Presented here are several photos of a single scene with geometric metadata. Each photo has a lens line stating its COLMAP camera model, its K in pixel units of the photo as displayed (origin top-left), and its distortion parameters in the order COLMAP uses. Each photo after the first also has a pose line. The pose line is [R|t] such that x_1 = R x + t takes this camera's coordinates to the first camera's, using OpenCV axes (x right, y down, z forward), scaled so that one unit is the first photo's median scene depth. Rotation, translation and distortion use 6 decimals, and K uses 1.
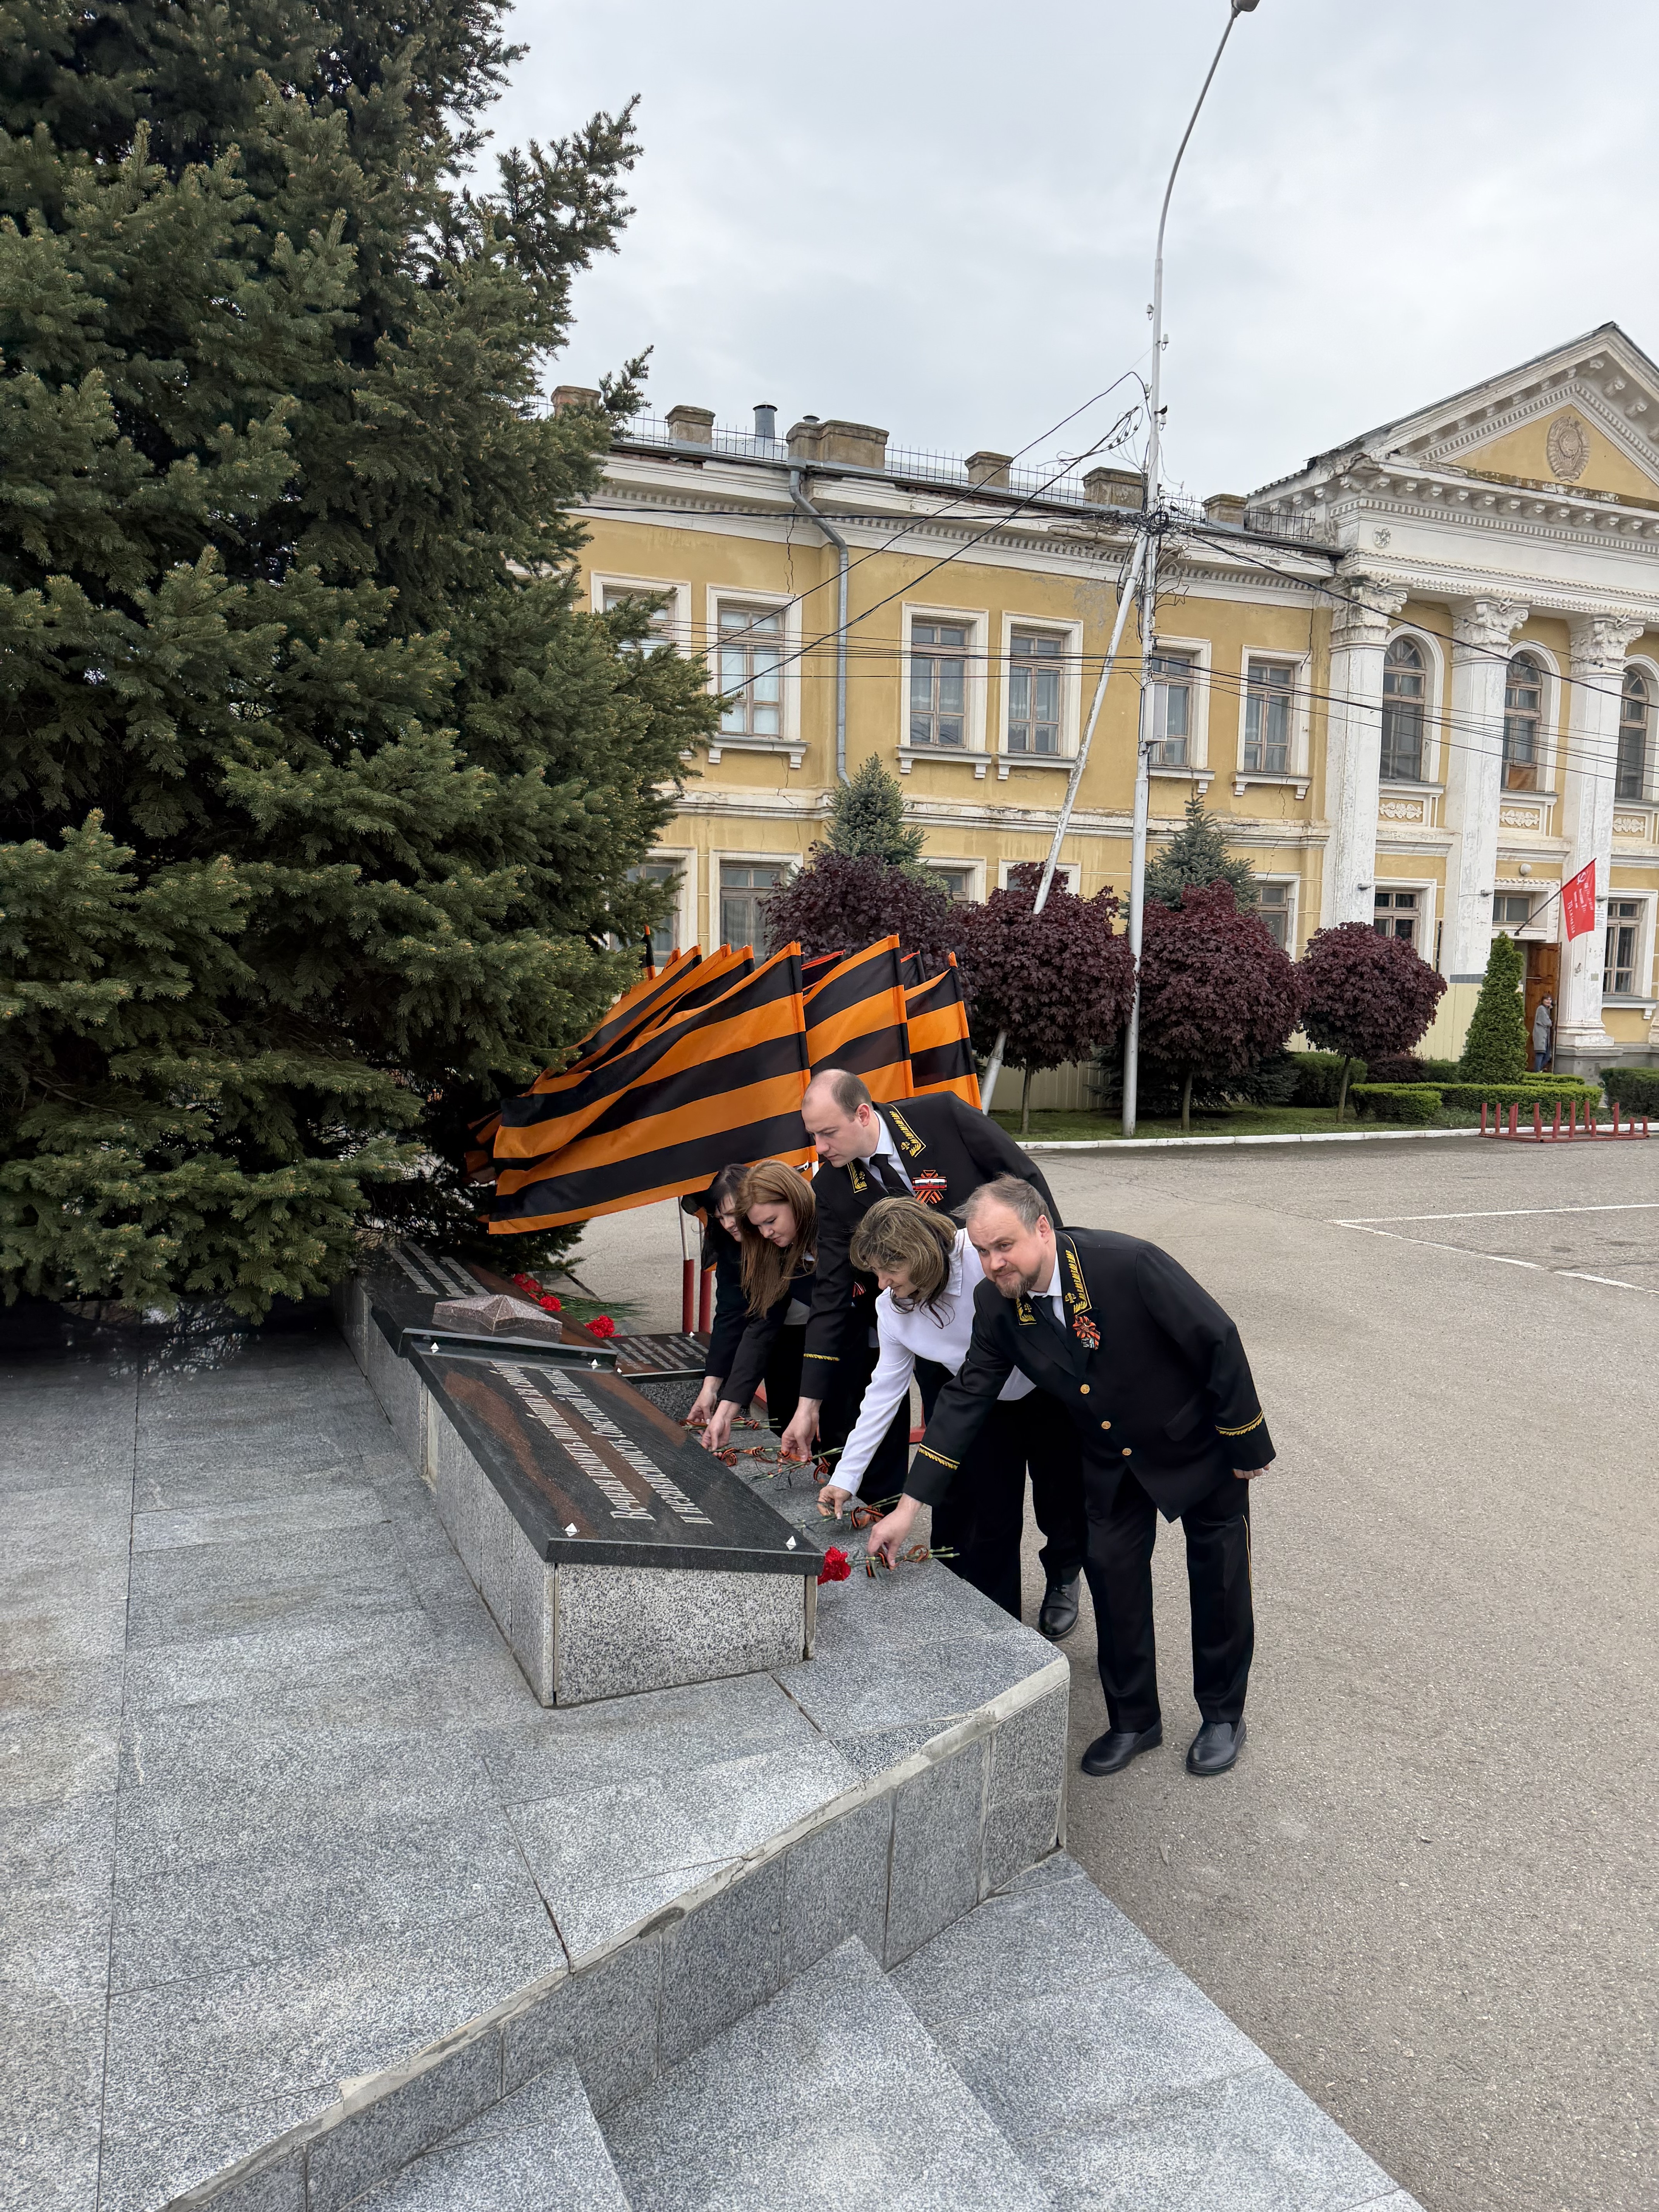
lens RADIAL K [[1547.8, 0, 789.0], [0, 1547.8, 1179.9], [0, 0, 1]] dist [0.036581, -0.038873]
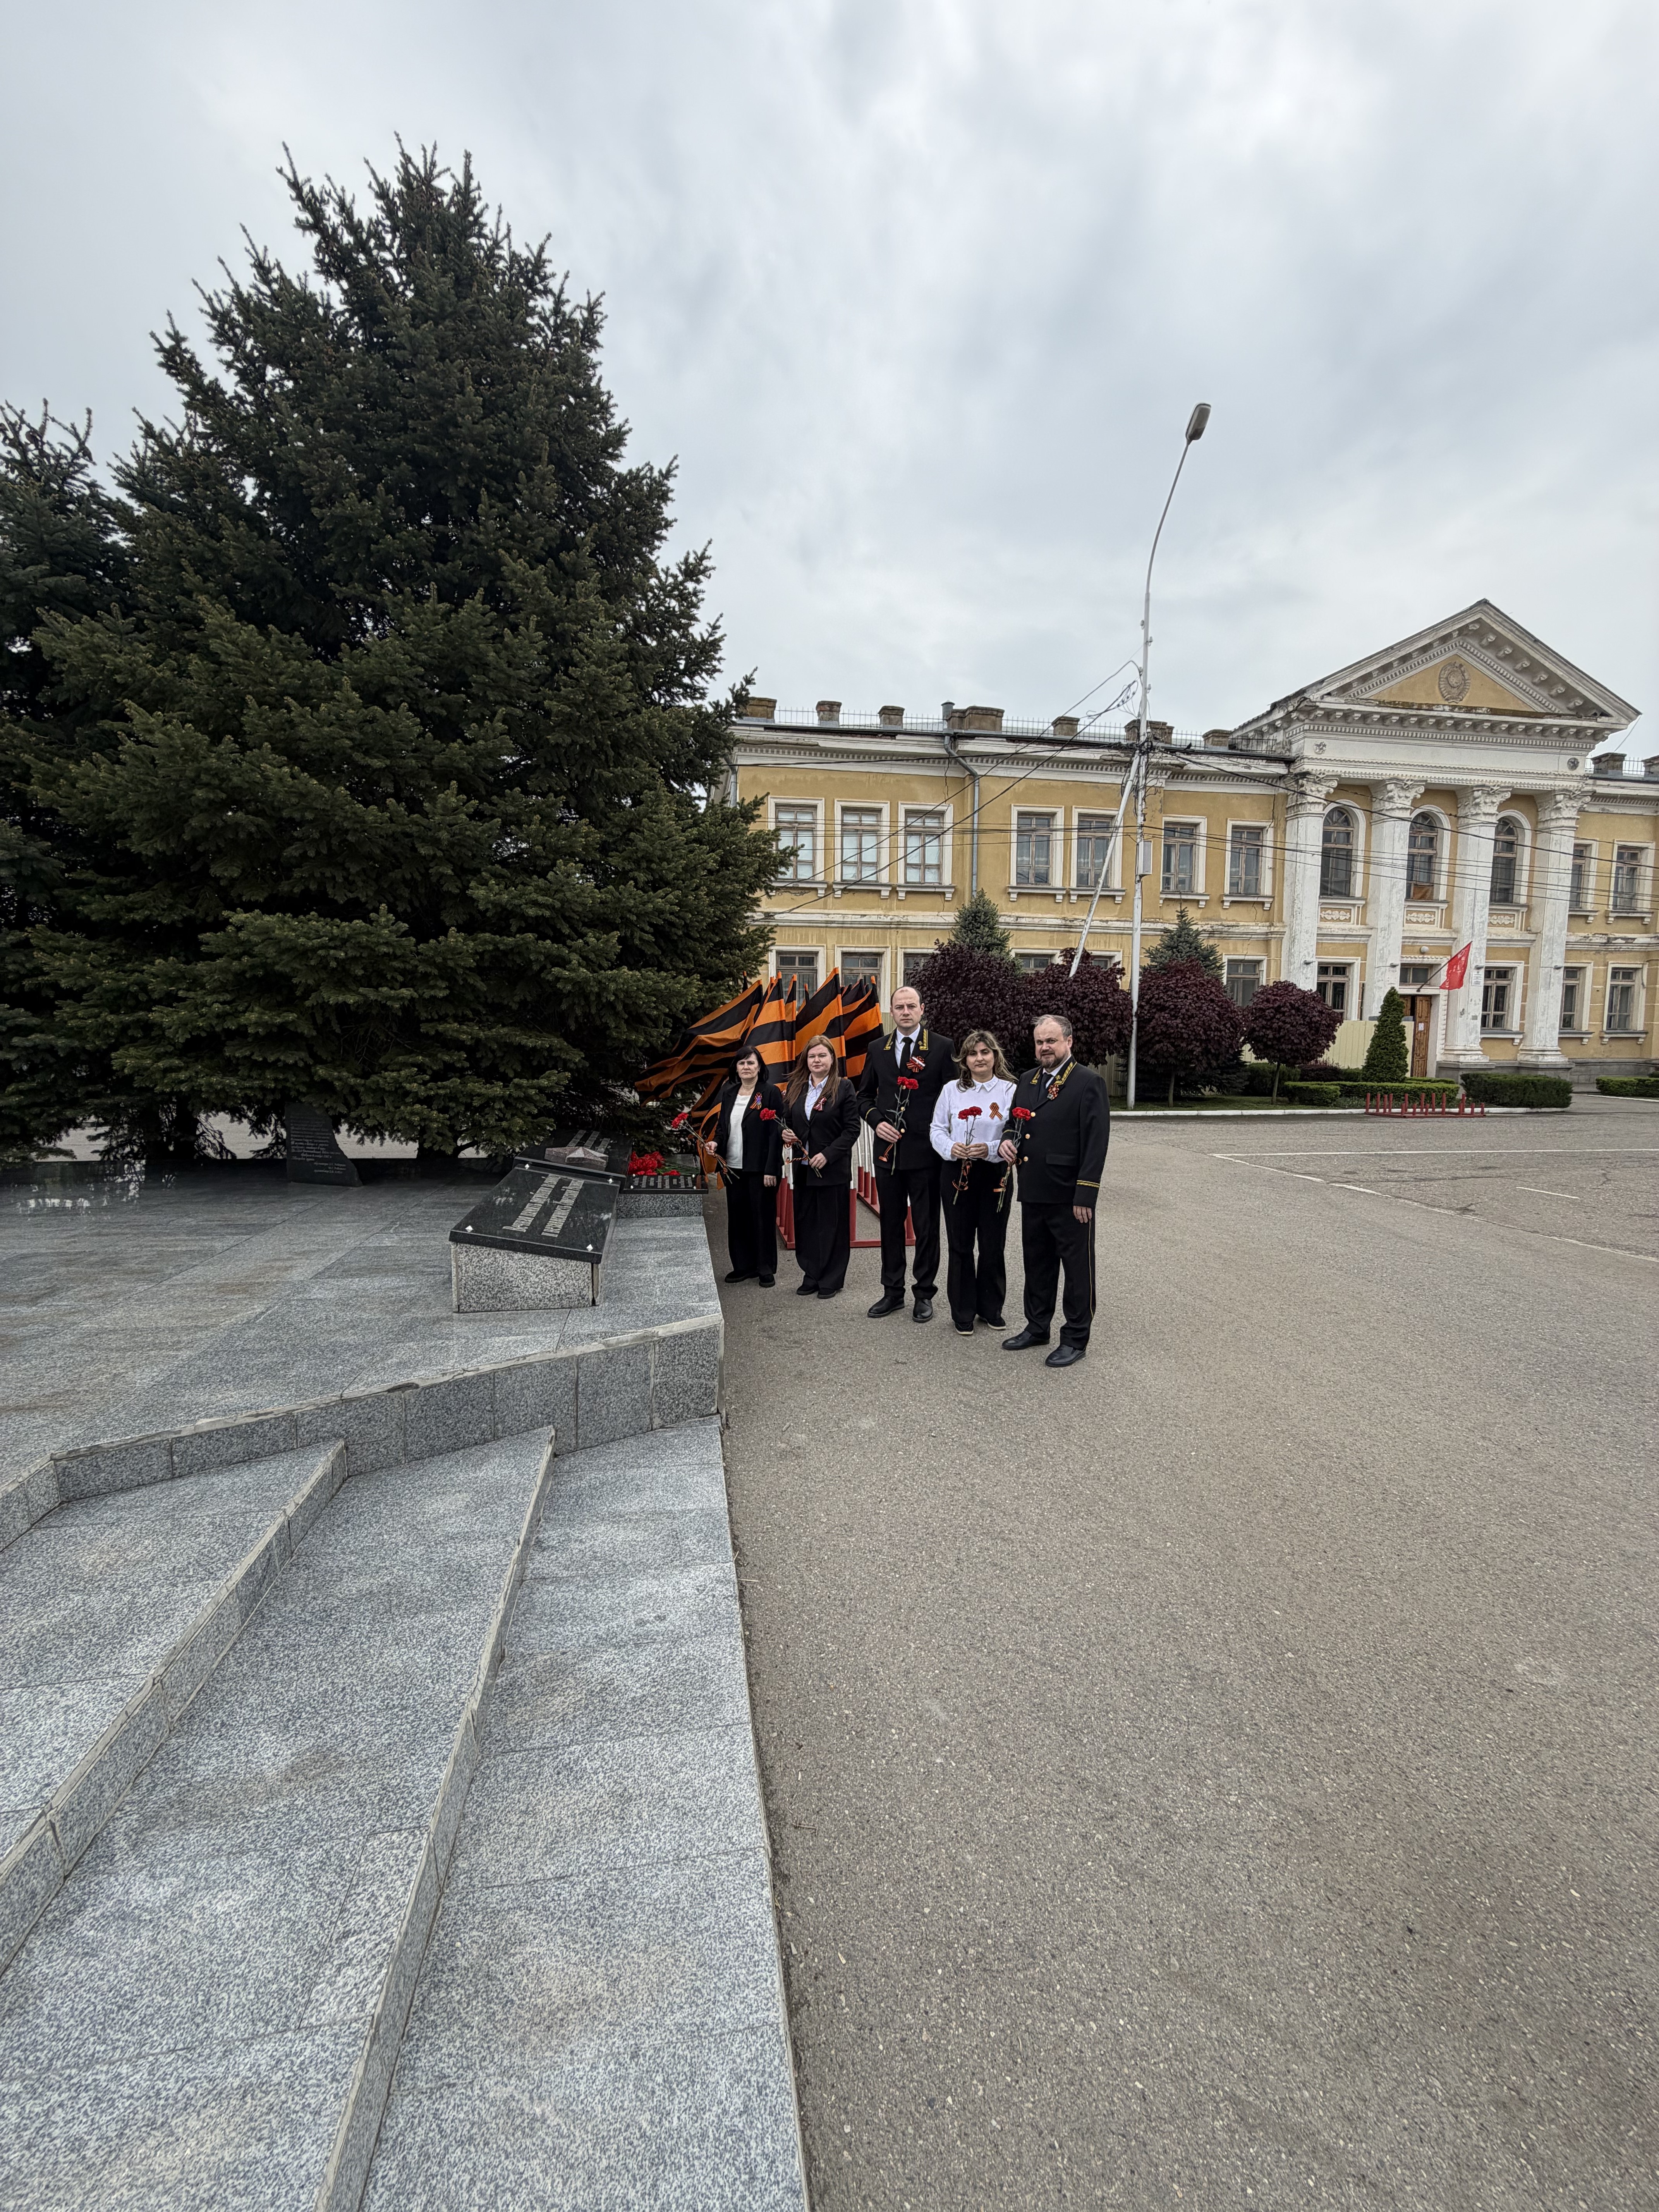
lens RADIAL K [[876.7, 0, 825.9], [0, 876.7, 1131.2], [0, 0, 1]] dist [0.010530, 0.000708]
pose [[0.972956, 0.023979, -0.229744, 0.129435], [-0.028271, 0.999482, -0.015405, 0.022248], [0.229255, 0.021483, 0.973129, -0.007487]]
